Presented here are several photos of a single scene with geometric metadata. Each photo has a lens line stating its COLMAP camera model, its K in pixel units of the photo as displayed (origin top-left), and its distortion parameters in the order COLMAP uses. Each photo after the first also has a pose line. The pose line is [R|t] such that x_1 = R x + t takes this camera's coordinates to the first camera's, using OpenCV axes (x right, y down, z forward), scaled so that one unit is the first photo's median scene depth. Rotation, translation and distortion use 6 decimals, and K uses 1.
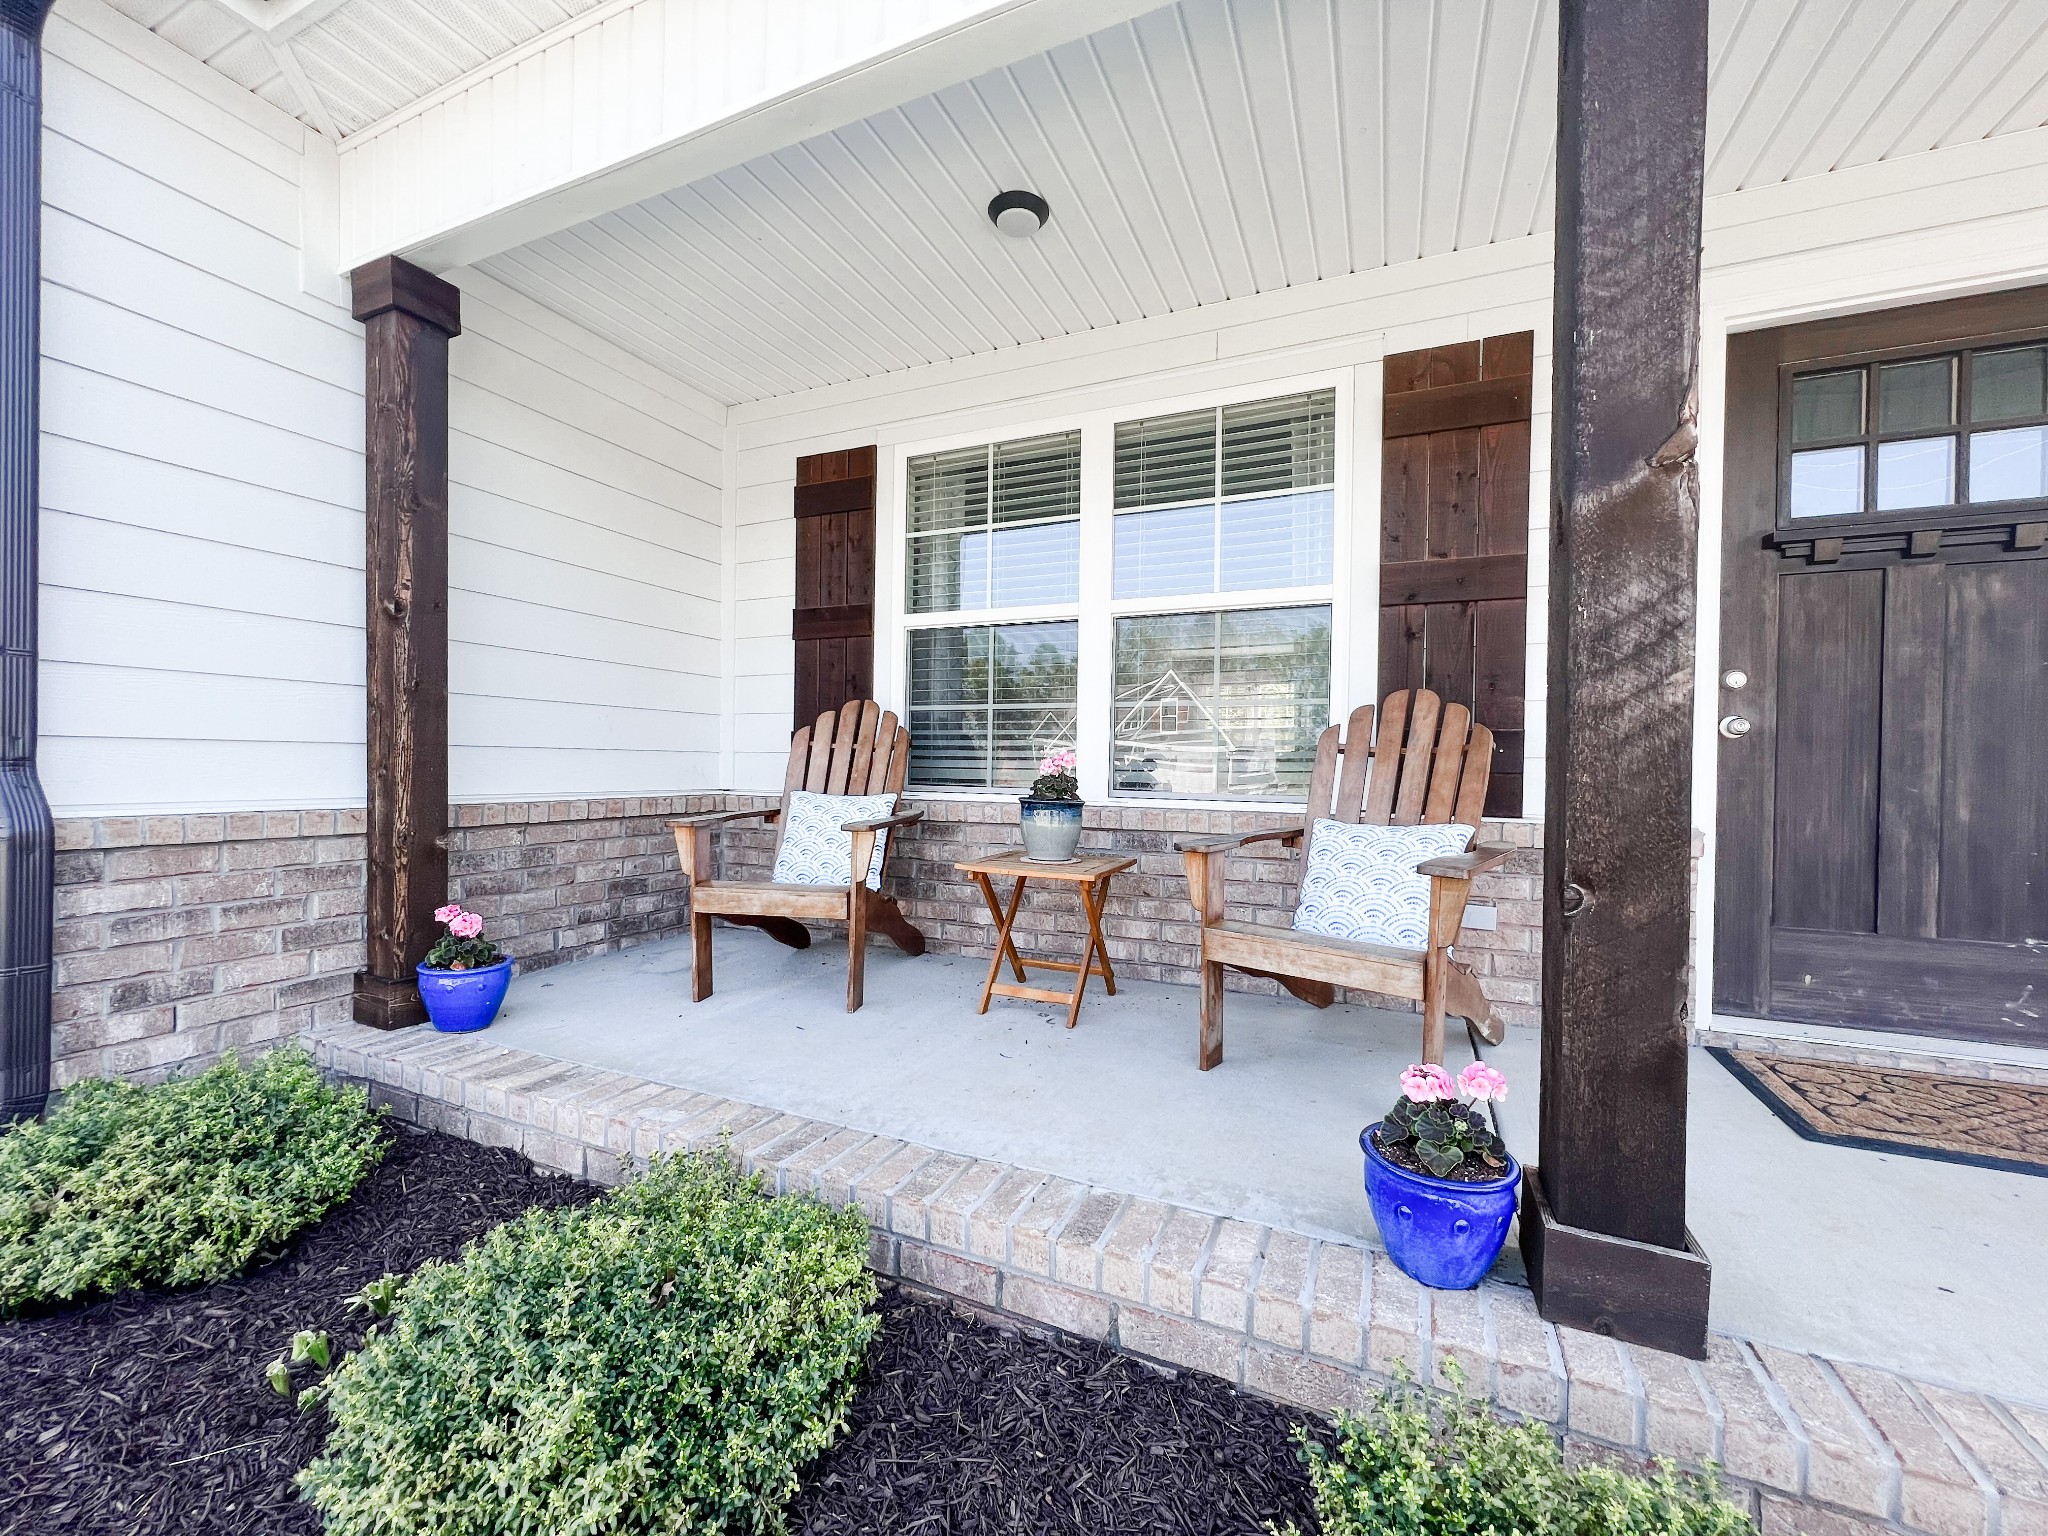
lens RADIAL K [[820.9, 0, 1015.7], [0, 820.9, 769.0], [0, 0, 1]] dist [-0.003103, -0.000569]
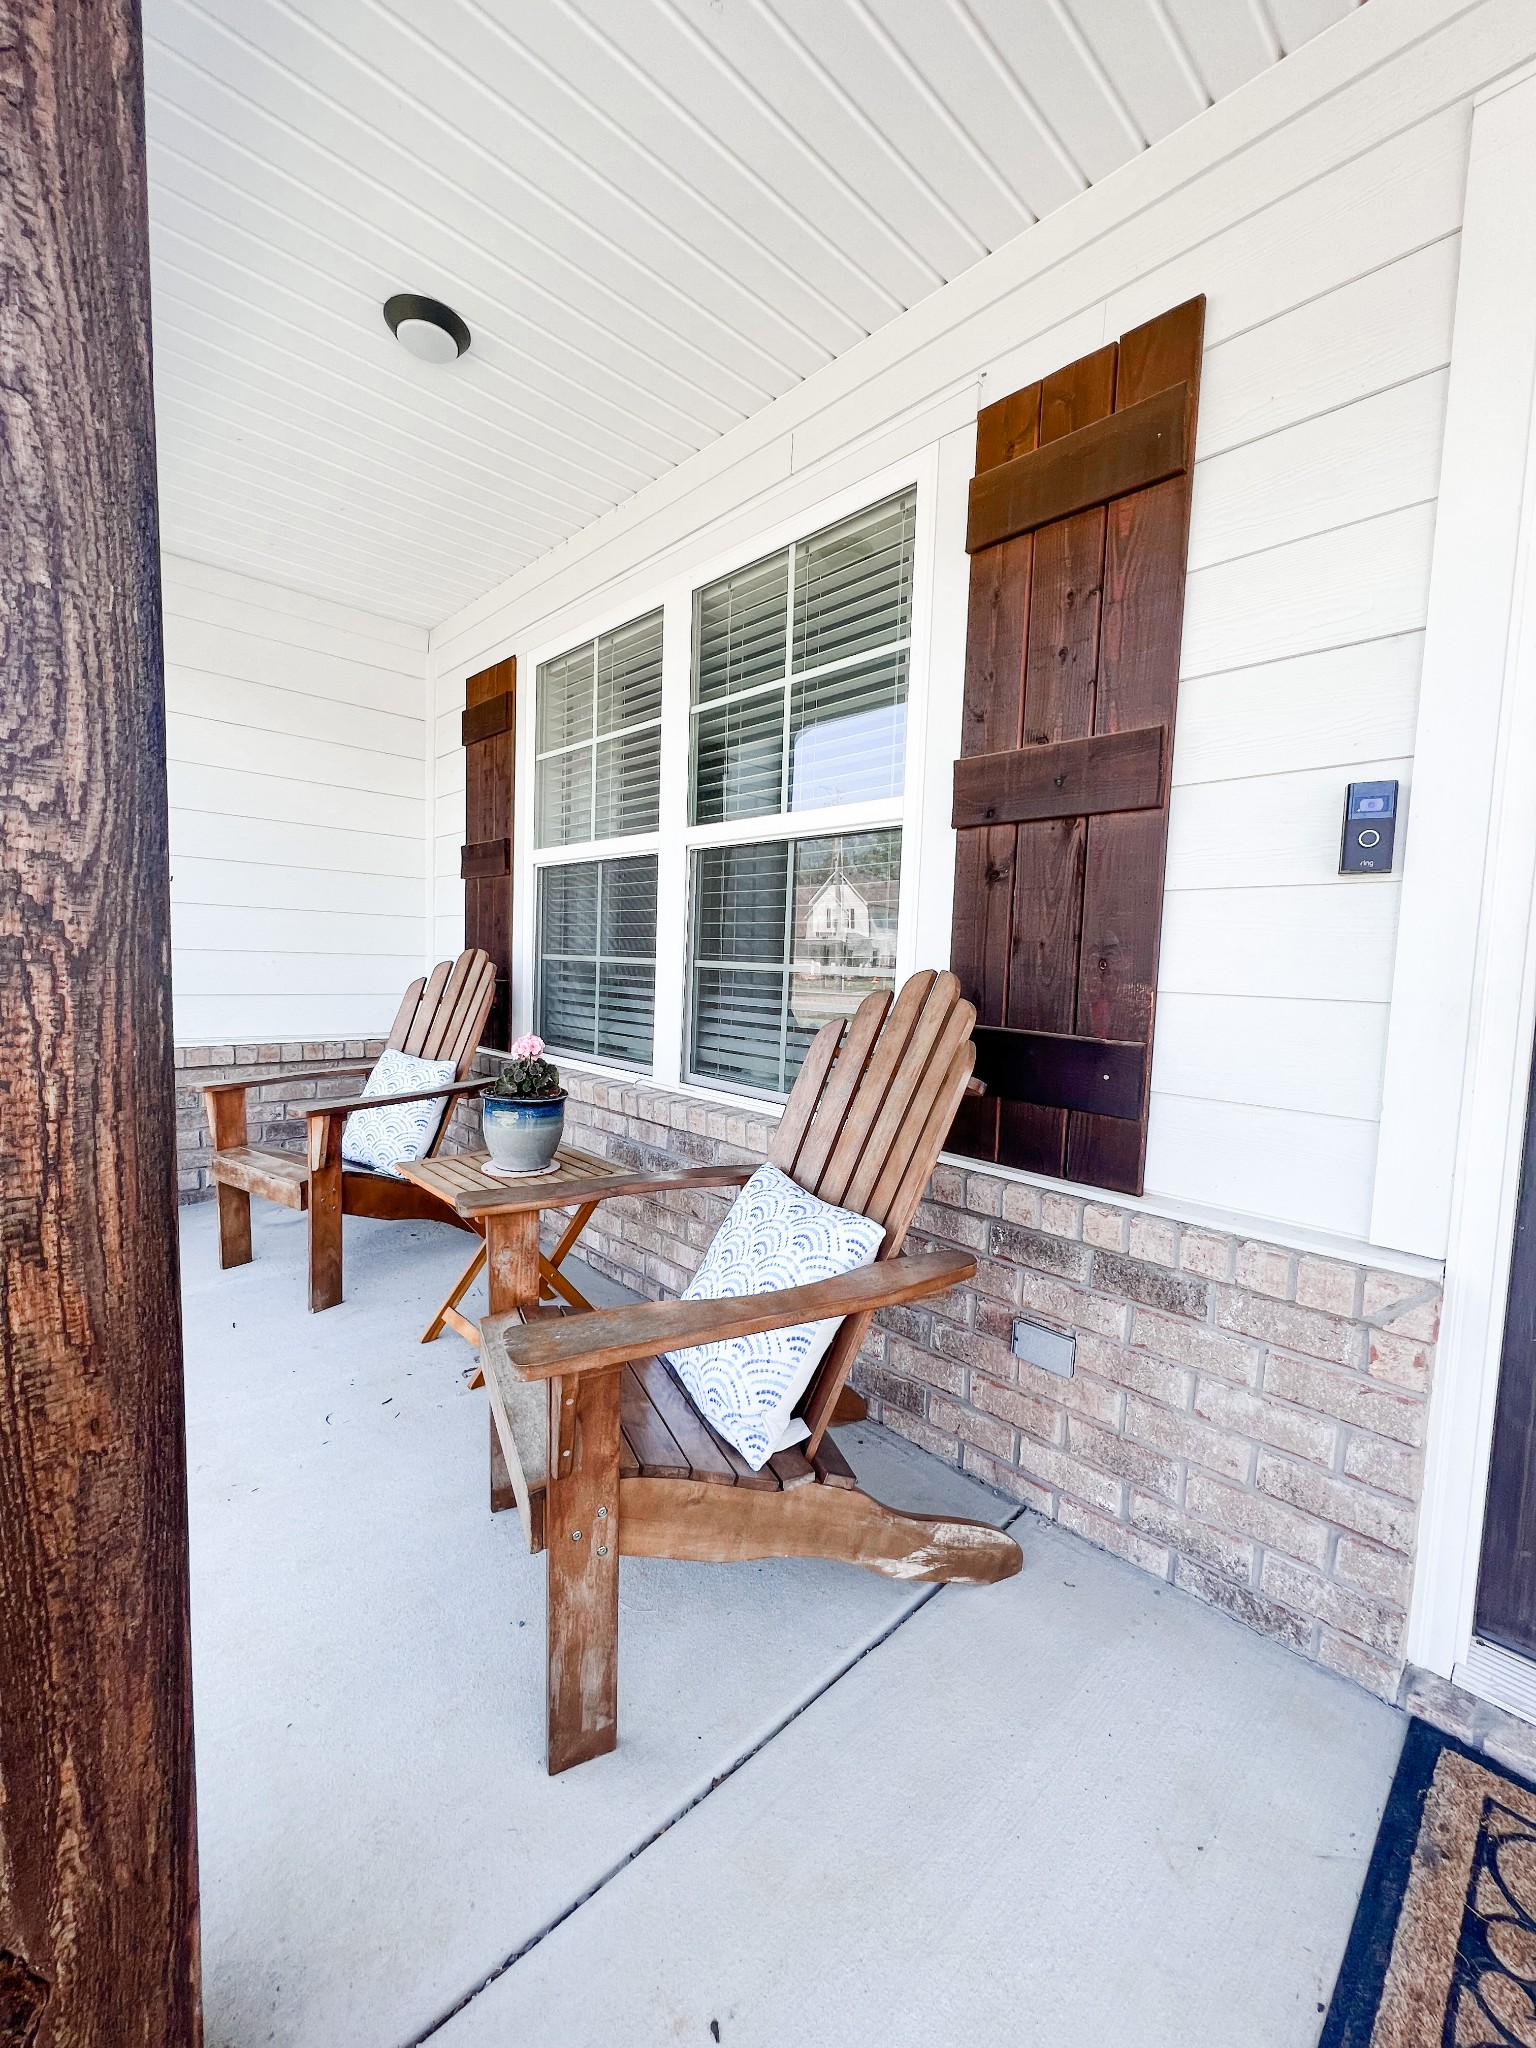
lens RADIAL K [[820.9, 0, 763.8], [0, 820.9, 1015.2], [0, 0, 1]] dist [-0.003103, -0.000569]
pose [[0.923118, 0.043756, -0.382019, 0.560587], [-0.020098, 0.997637, 0.065703, -0.094732], [0.383992, -0.052974, 0.921816, 0.358047]]
